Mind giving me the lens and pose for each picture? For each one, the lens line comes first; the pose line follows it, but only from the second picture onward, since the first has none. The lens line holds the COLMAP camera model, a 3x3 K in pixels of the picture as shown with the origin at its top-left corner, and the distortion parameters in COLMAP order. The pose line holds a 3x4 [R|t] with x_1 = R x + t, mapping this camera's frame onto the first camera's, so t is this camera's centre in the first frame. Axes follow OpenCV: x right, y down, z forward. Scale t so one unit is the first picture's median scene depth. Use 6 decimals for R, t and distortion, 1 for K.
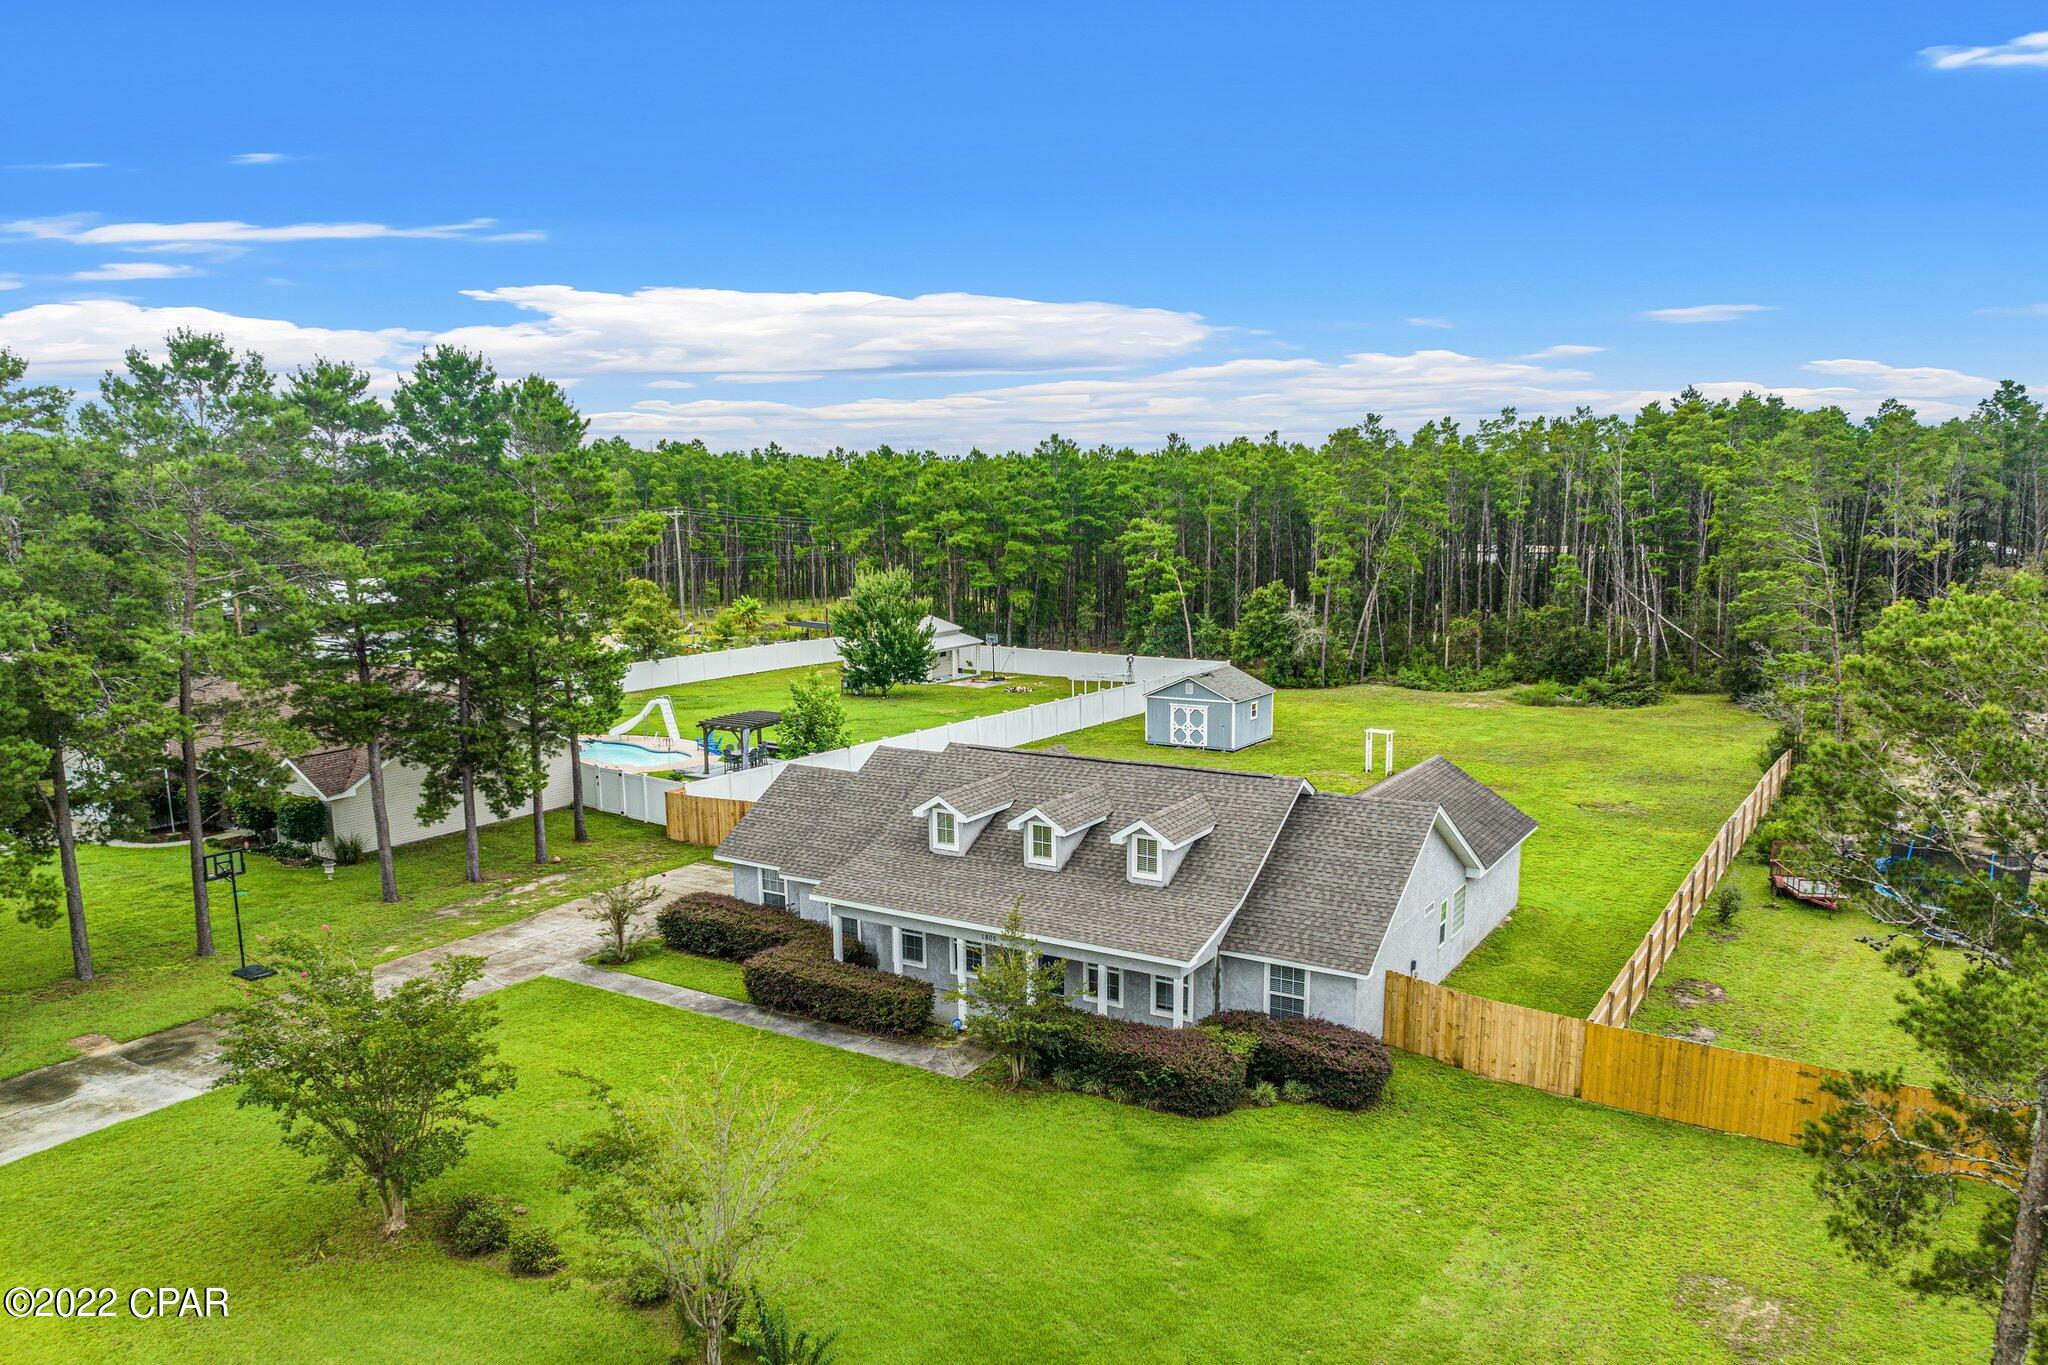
lens RADIAL K [[1426.2, 0, 1024.0], [0, 1426.2, 682.5], [0, 0, 1]] dist [-0.001587, -0.002178]
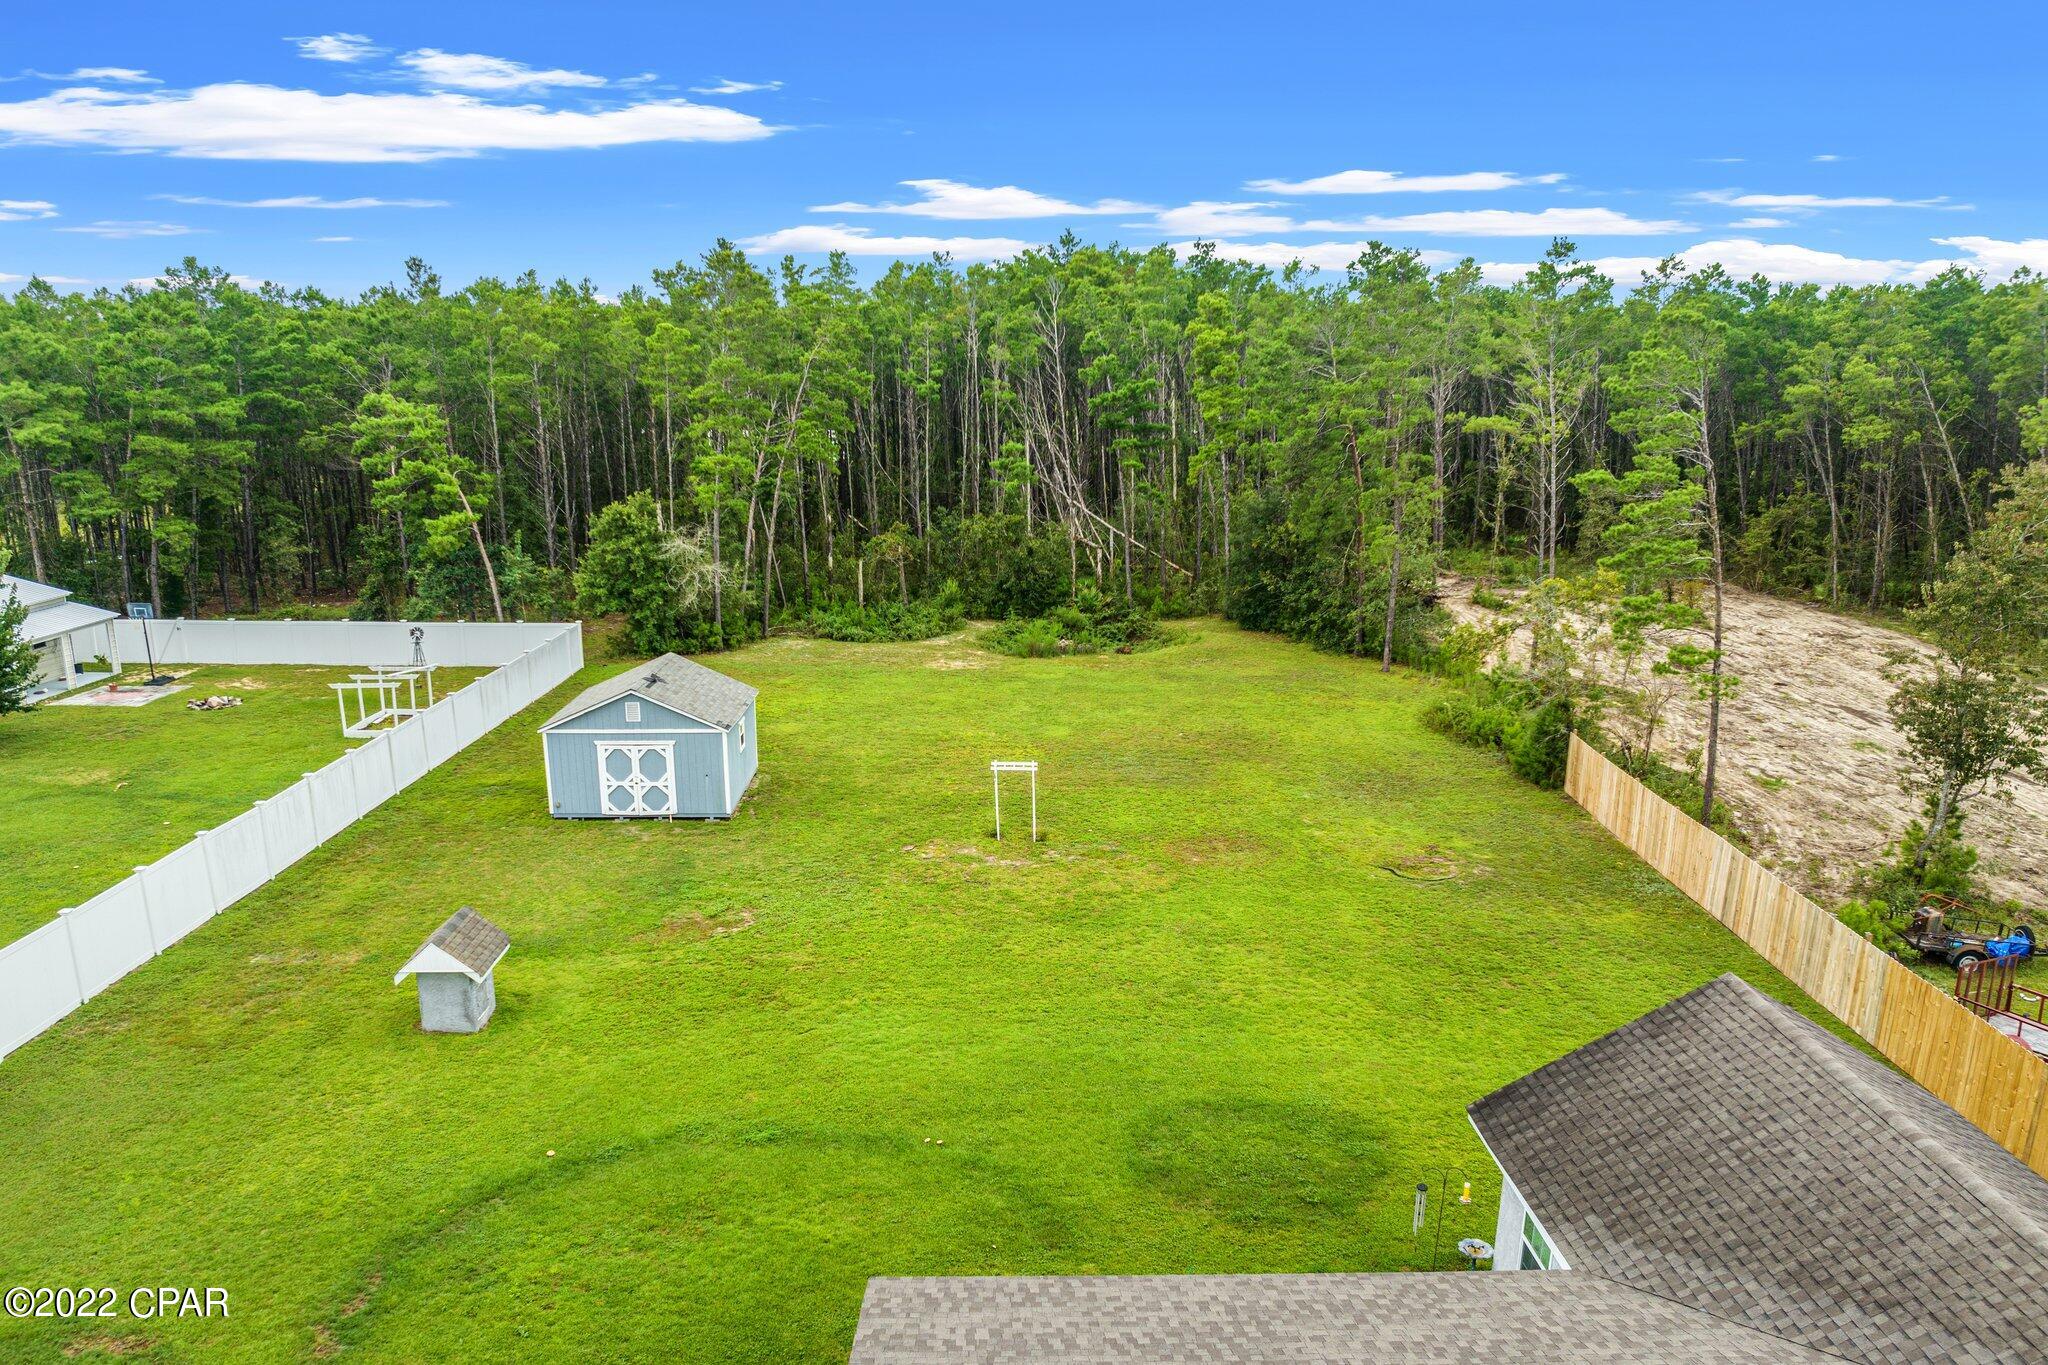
lens RADIAL K [[1483.1, 0, 1021.7], [0, 1483.1, 748.2], [0, 0, 1]] dist [-0.013499, -0.001217]
pose [[0.847508, -0.122219, 0.516520, -0.033346], [0.061914, 0.989249, 0.132488, -0.031433], [-0.527159, -0.080305, 0.845963, 0.302815]]
